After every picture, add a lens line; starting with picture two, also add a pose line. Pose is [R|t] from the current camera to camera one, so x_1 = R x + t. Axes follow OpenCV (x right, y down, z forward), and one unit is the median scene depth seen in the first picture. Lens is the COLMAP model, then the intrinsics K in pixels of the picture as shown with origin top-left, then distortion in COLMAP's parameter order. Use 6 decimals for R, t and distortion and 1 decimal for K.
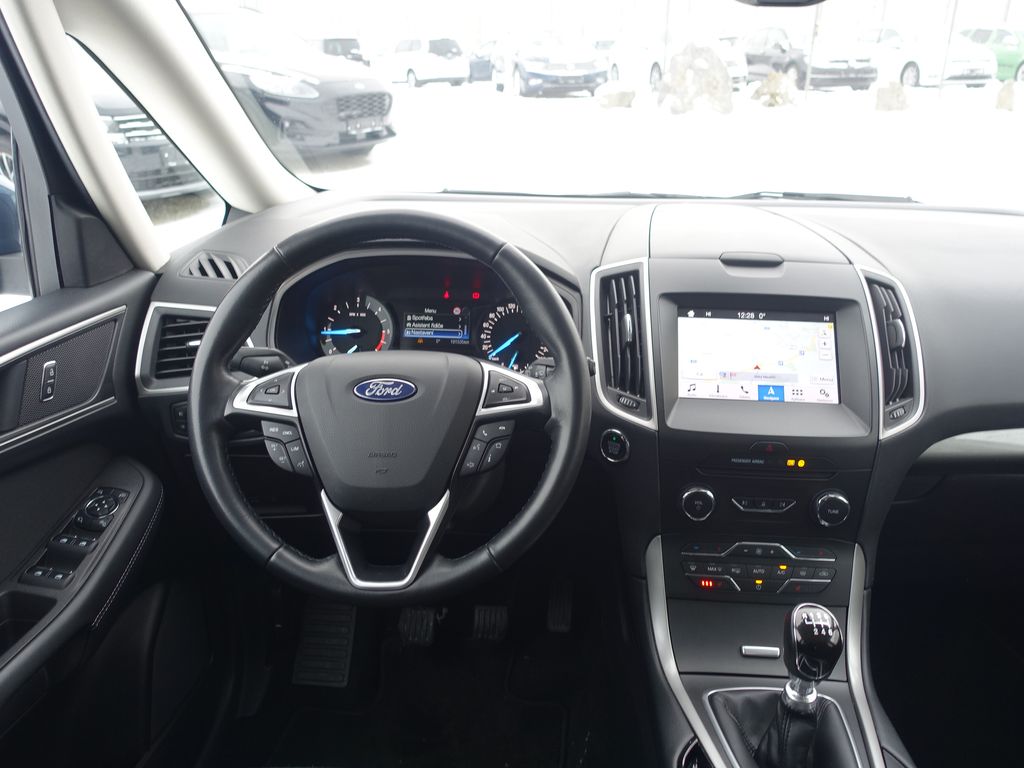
lens RADIAL K [[778.3, 0, 516.0], [0, 778.3, 386.3], [0, 0, 1]] dist [0.000108, -0.007470]
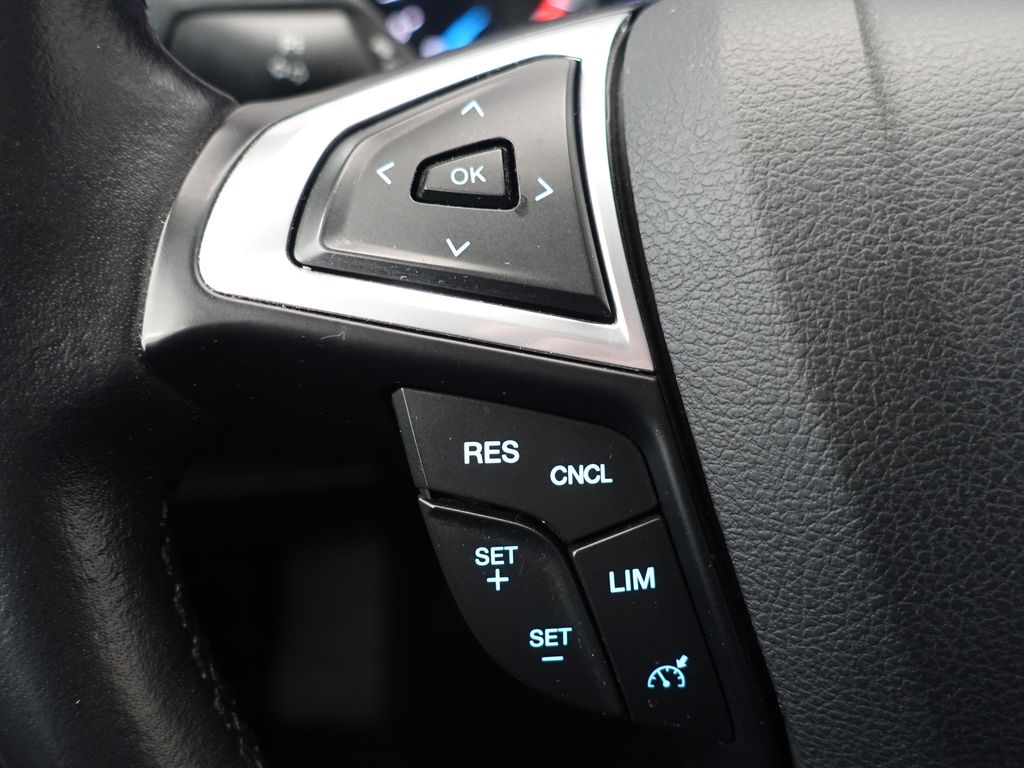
lens RADIAL K [[826.6, 0, 508.2], [0, 826.6, 389.9], [0, 0, 1]] dist [-0.115216, -0.004416]
pose [[0.986561, 0.024294, 0.161580, -0.284346], [-0.062023, 0.970553, 0.232766, 0.006185], [-0.151167, -0.239659, 0.959016, 0.724789]]
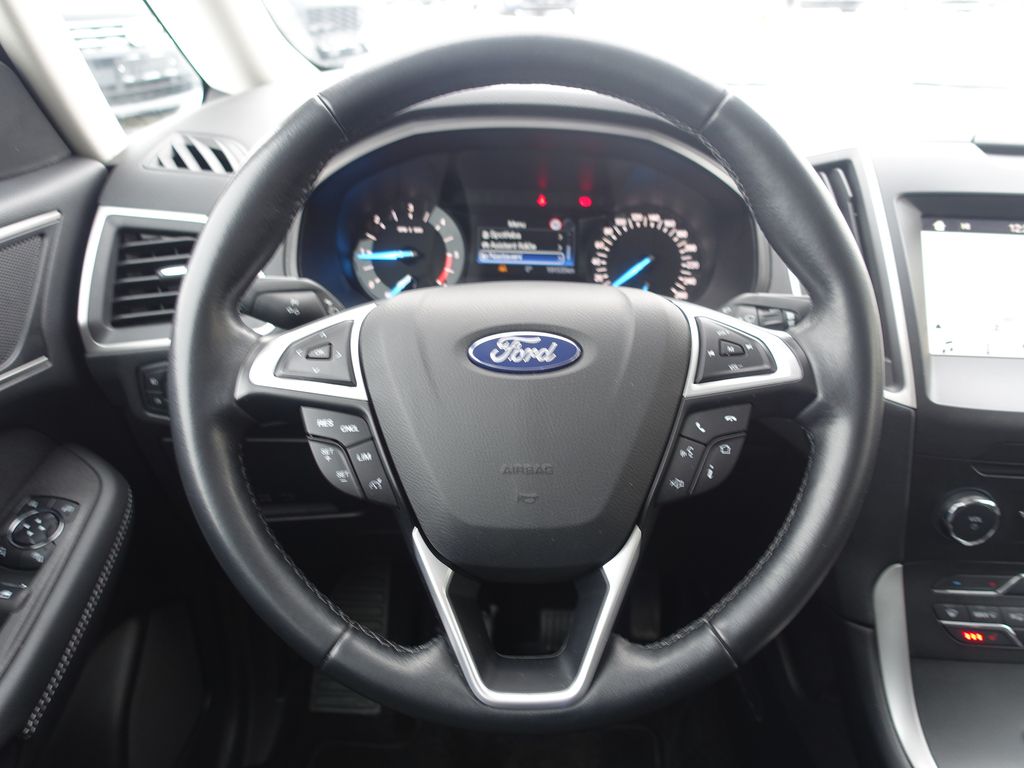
lens RADIAL K [[778.3, 0, 516.2], [0, 778.3, 384.7], [0, 0, 1]] dist [0.000108, -0.007470]
pose [[0.999374, -0.005878, 0.034896, -0.163434], [0.002981, 0.996587, 0.082497, -0.015563], [-0.035261, -0.082341, 0.995980, 0.369323]]
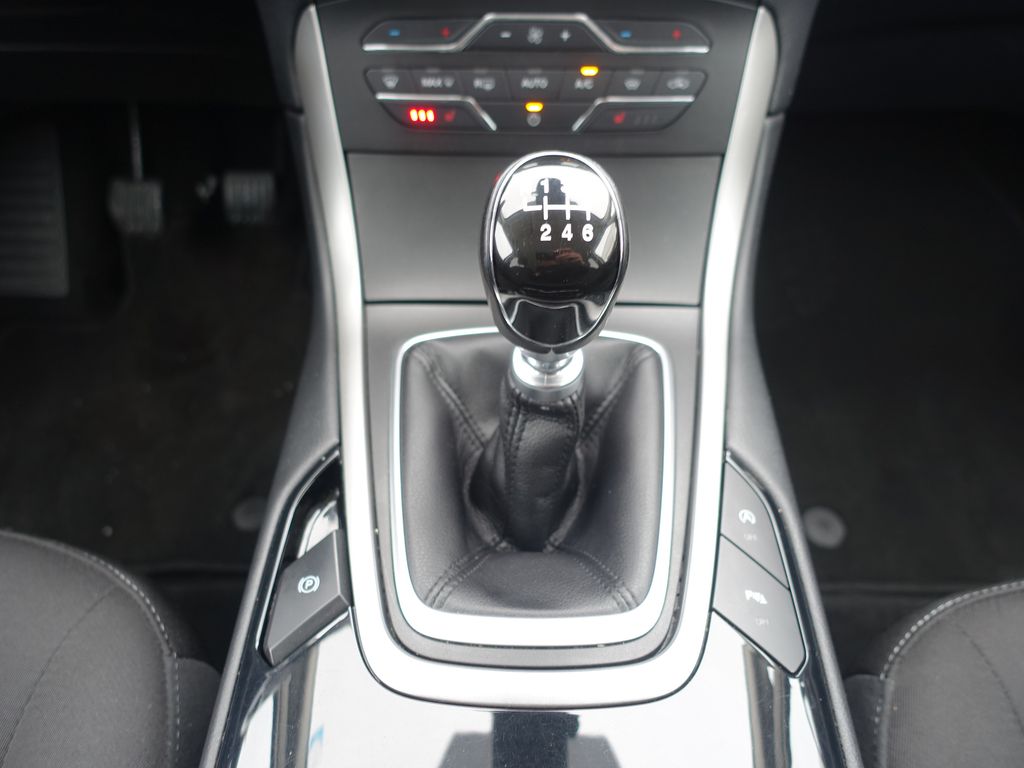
lens RADIAL K [[778.3, 0, 510.9], [0, 778.3, 380.7], [0, 0, 1]] dist [0.000108, -0.007470]
pose [[0.999056, -0.043074, 0.005708, 0.284947], [0.033846, 0.853834, 0.519443, 0.149032], [-0.027248, -0.518760, 0.854486, 0.522846]]
